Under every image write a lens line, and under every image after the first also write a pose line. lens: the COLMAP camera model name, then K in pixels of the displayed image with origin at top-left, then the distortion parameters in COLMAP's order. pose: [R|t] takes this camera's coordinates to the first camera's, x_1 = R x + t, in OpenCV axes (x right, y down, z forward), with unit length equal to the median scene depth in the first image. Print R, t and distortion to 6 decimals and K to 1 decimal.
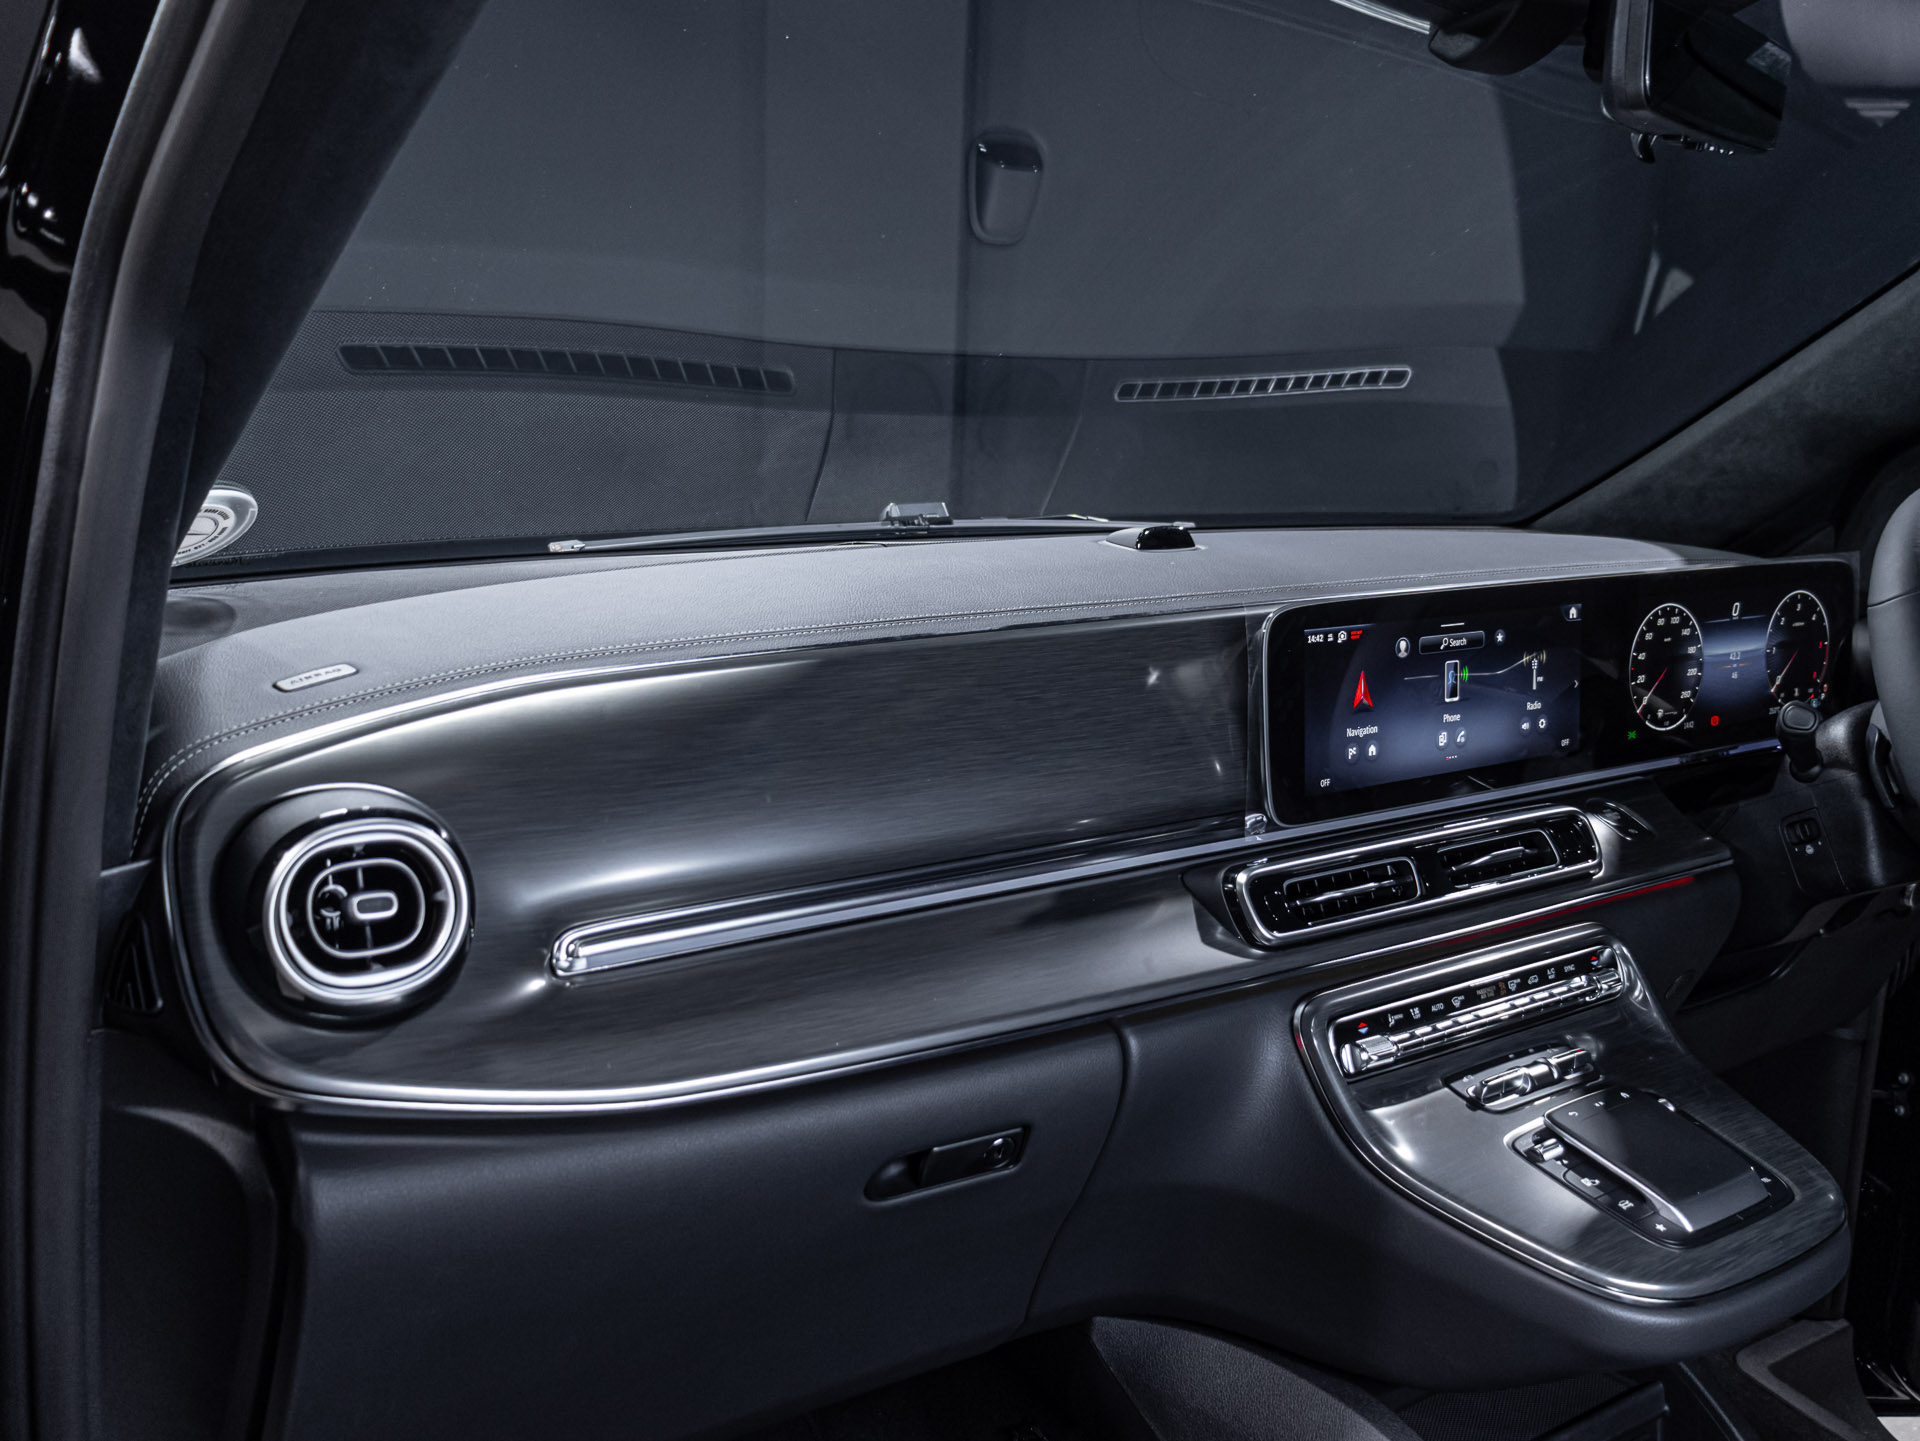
lens RADIAL K [[1740.4, 0, 960.1], [0, 1740.4, 719.5], [0, 0, 1]] dist [0.008919, 0.000000]
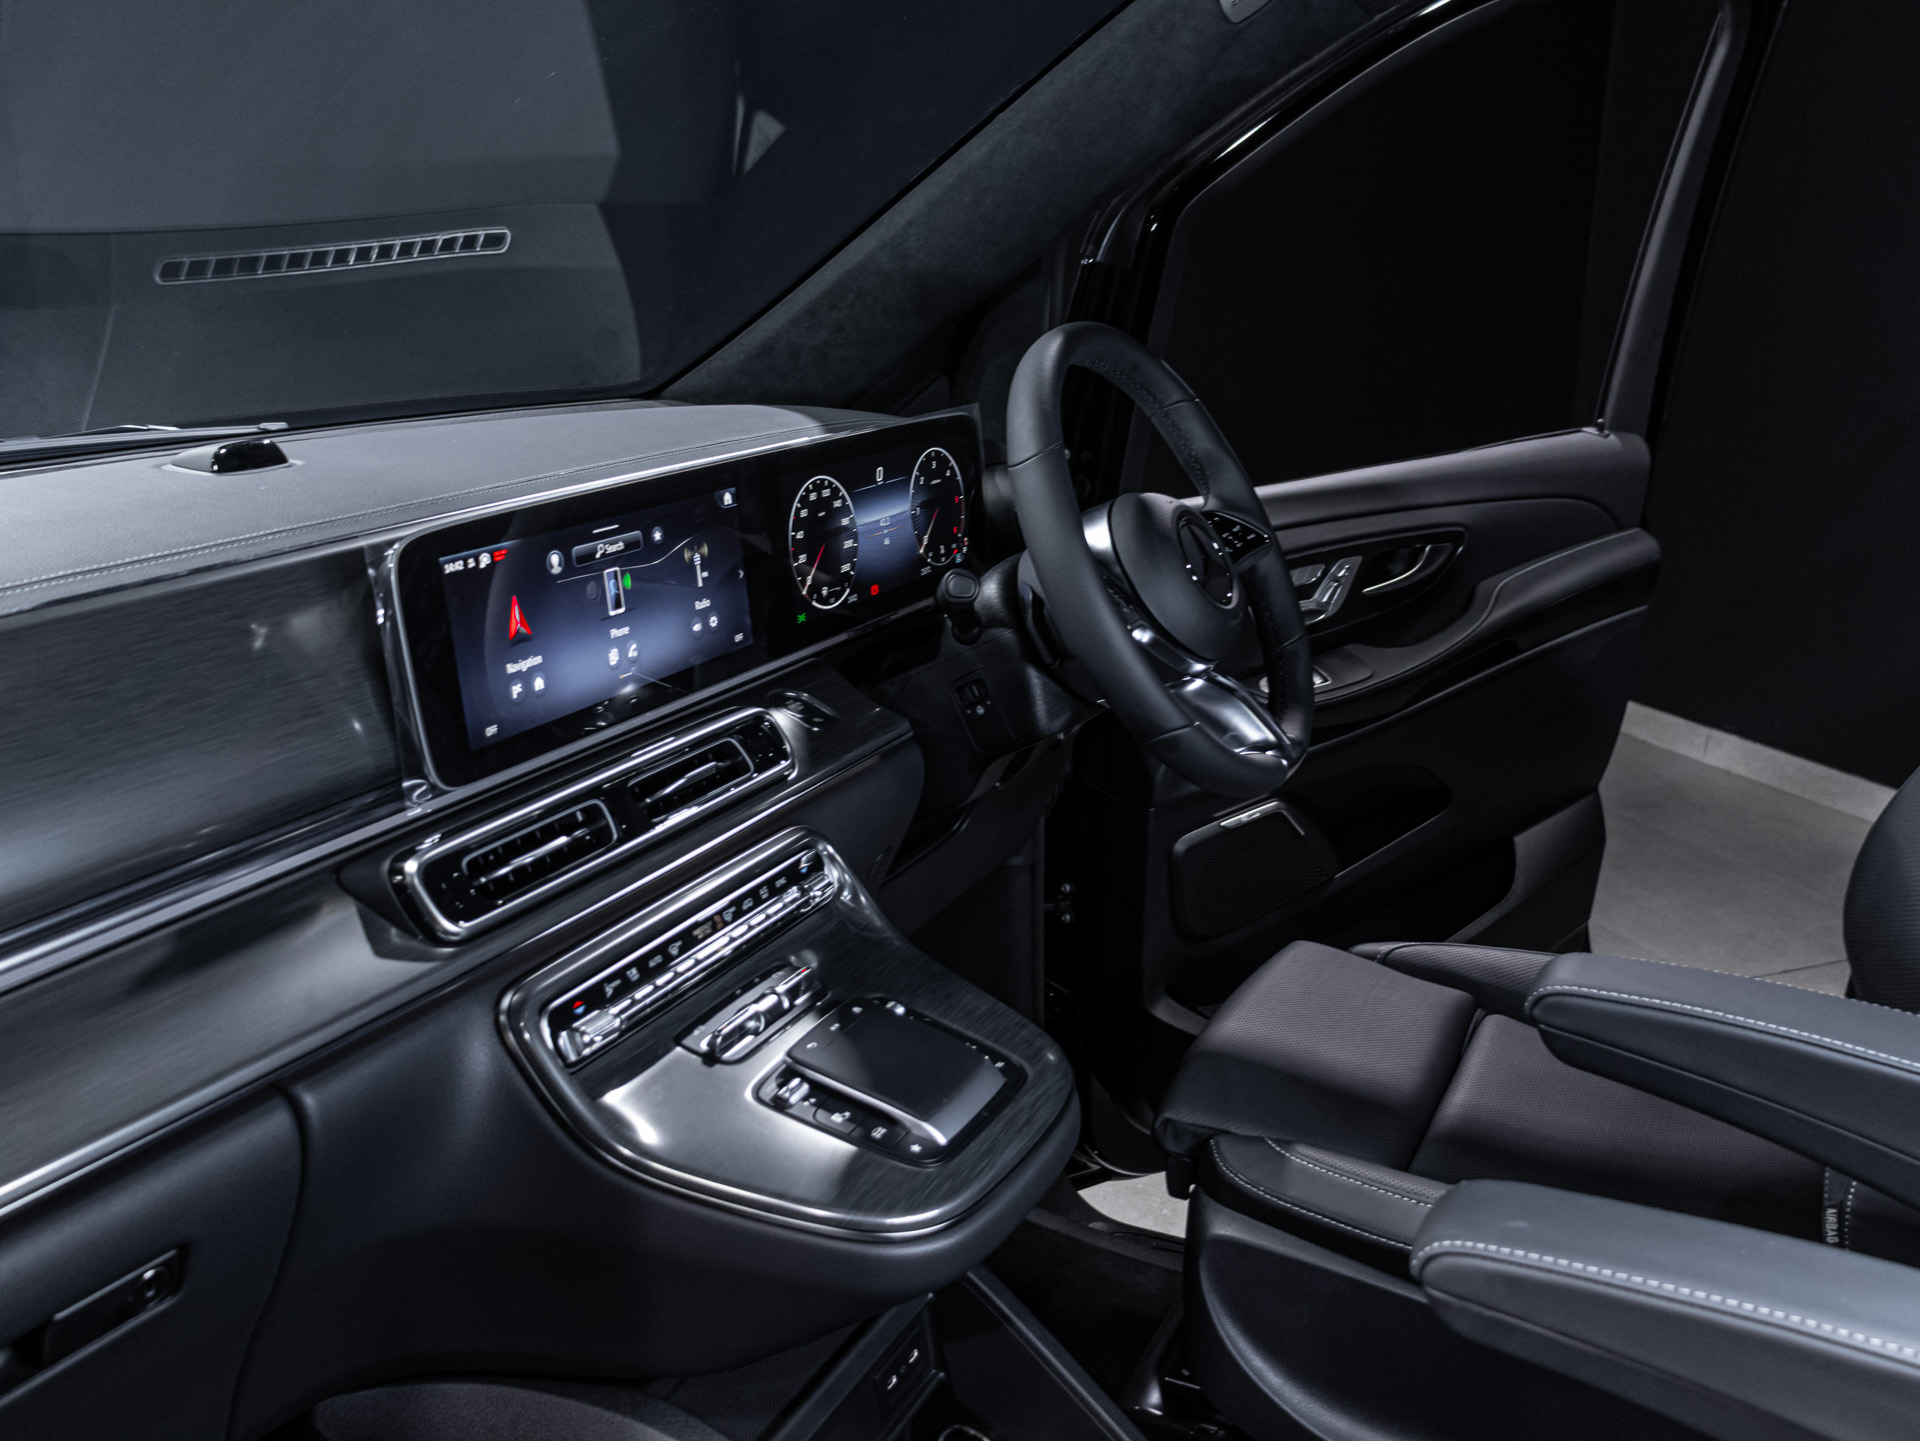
lens RADIAL K [[1740.4, 0, 961.9], [0, 1740.4, 739.3], [0, 0, 1]] dist [0.008919, 0.000000]
pose [[0.878395, -0.165543, 0.448350, 0.024814], [0.123619, 0.984870, 0.121448, -0.033773], [-0.461672, -0.051254, 0.885569, 0.118080]]
